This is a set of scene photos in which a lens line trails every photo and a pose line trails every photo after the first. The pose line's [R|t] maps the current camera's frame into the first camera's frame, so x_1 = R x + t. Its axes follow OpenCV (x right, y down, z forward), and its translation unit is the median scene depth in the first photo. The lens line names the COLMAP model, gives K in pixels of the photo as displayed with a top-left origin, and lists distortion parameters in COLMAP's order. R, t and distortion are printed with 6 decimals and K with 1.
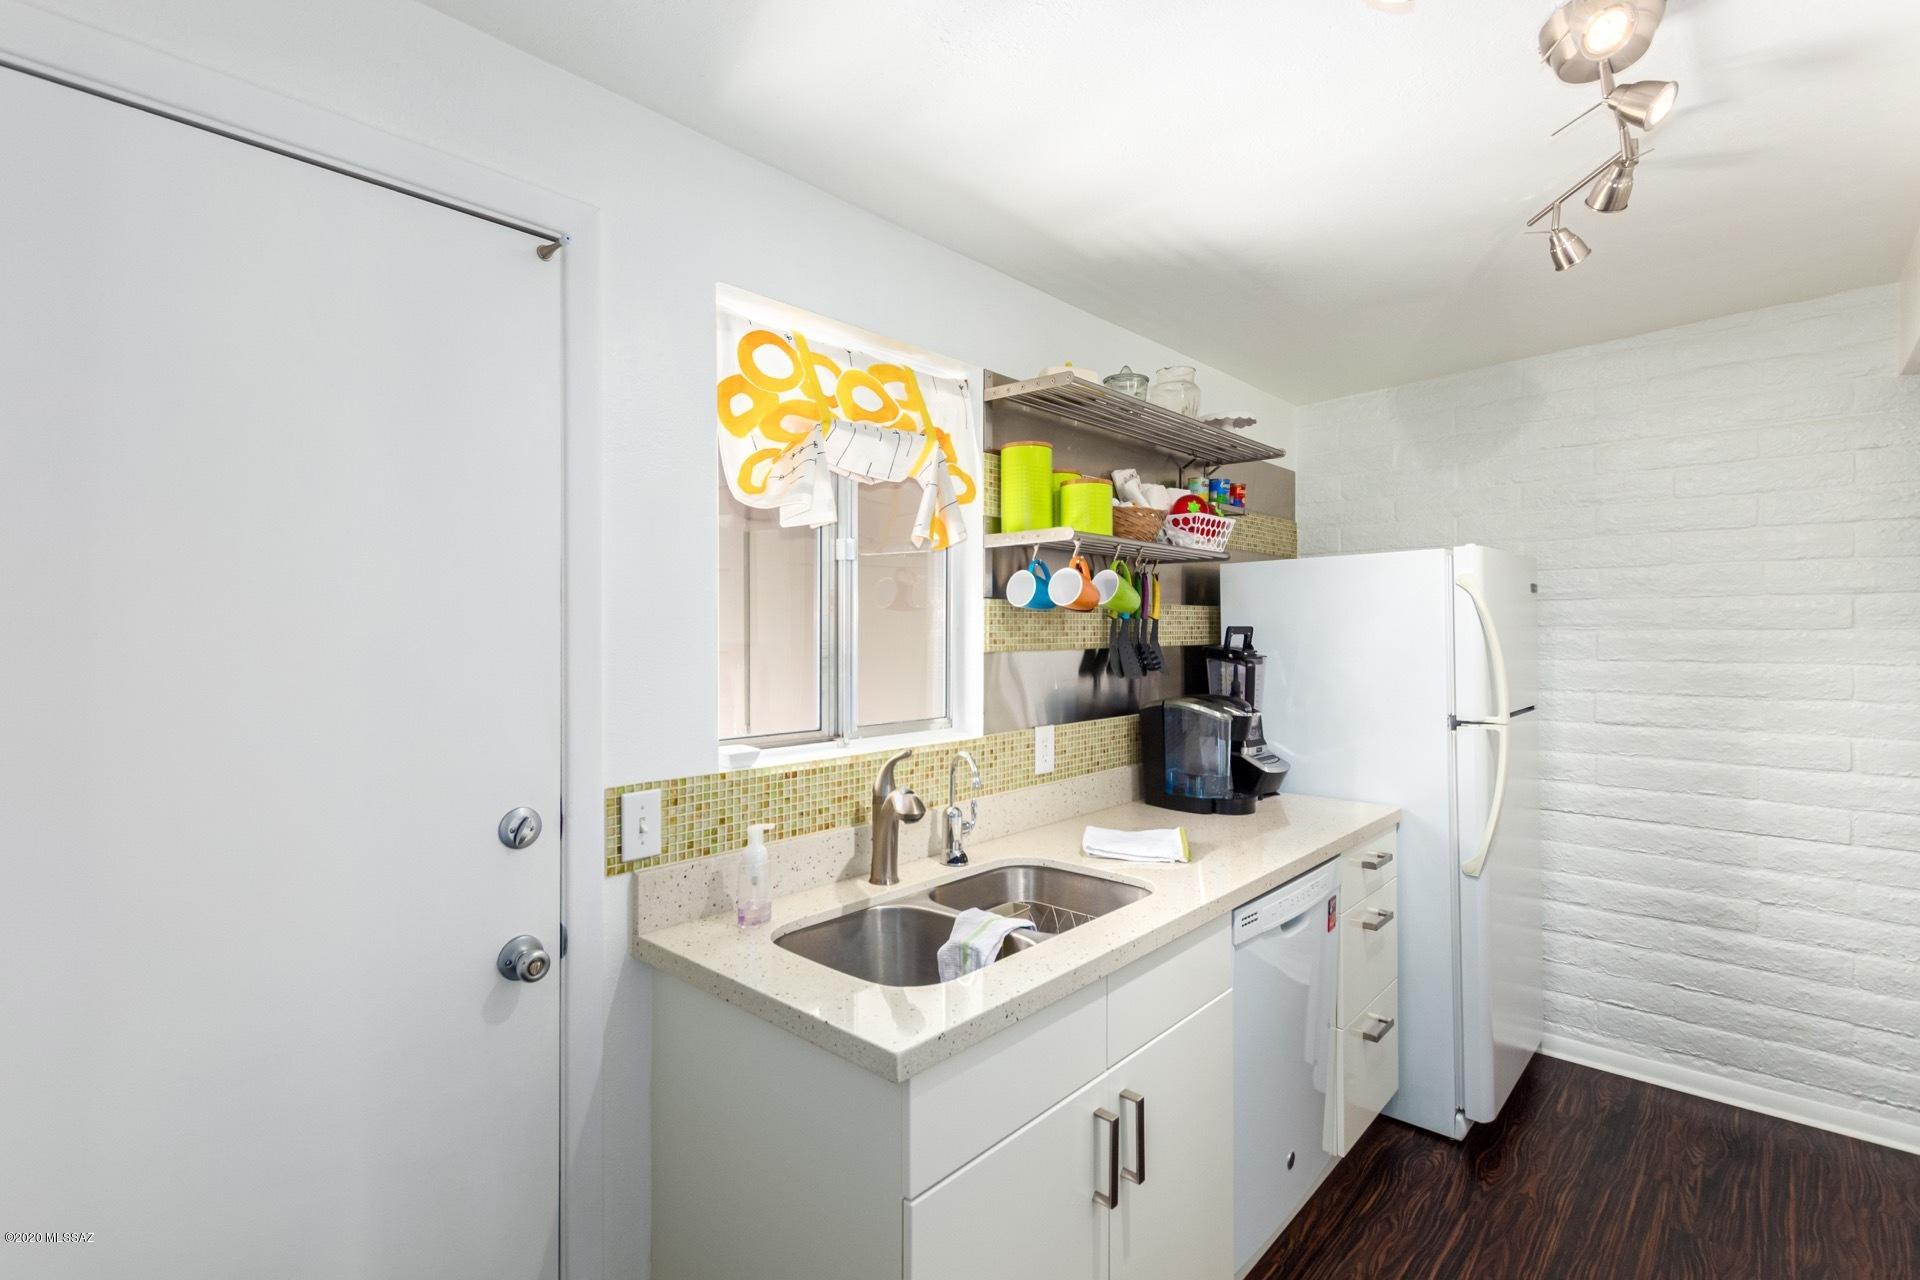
lens RADIAL K [[882.2, 0, 950.3], [0, 882.2, 636.1], [0, 0, 1]] dist [0.004580, -0.002606]
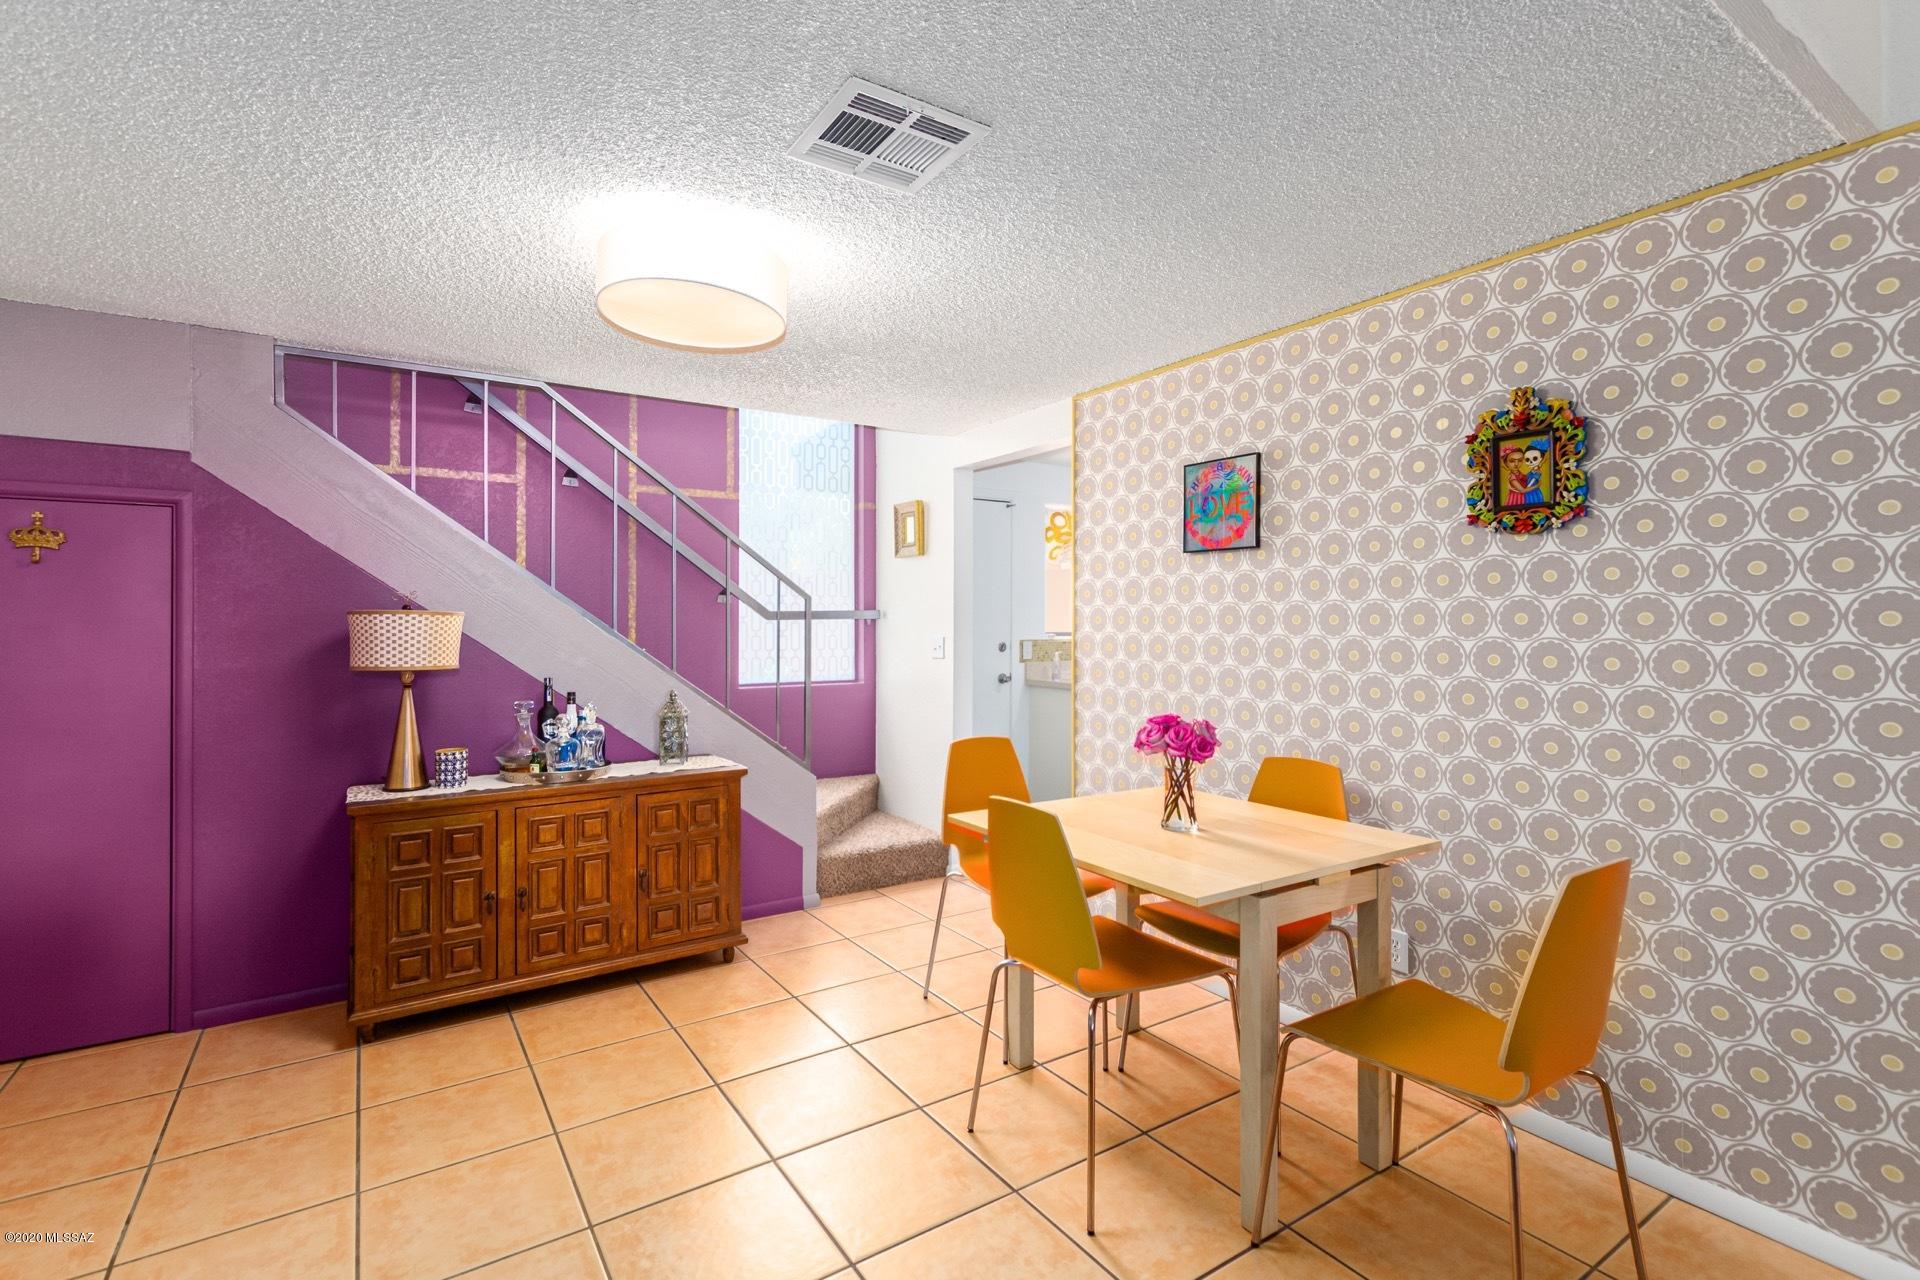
lens RADIAL K [[882.2, 0, 951.1], [0, 882.2, 615.8], [0, 0, 1]] dist [0.004580, -0.002606]
pose [[0.972697, 0.005365, -0.232017, 0.130974], [-0.005063, 0.999985, 0.001895, 0.036699], [0.232024, -0.000668, 0.972710, -1.717934]]
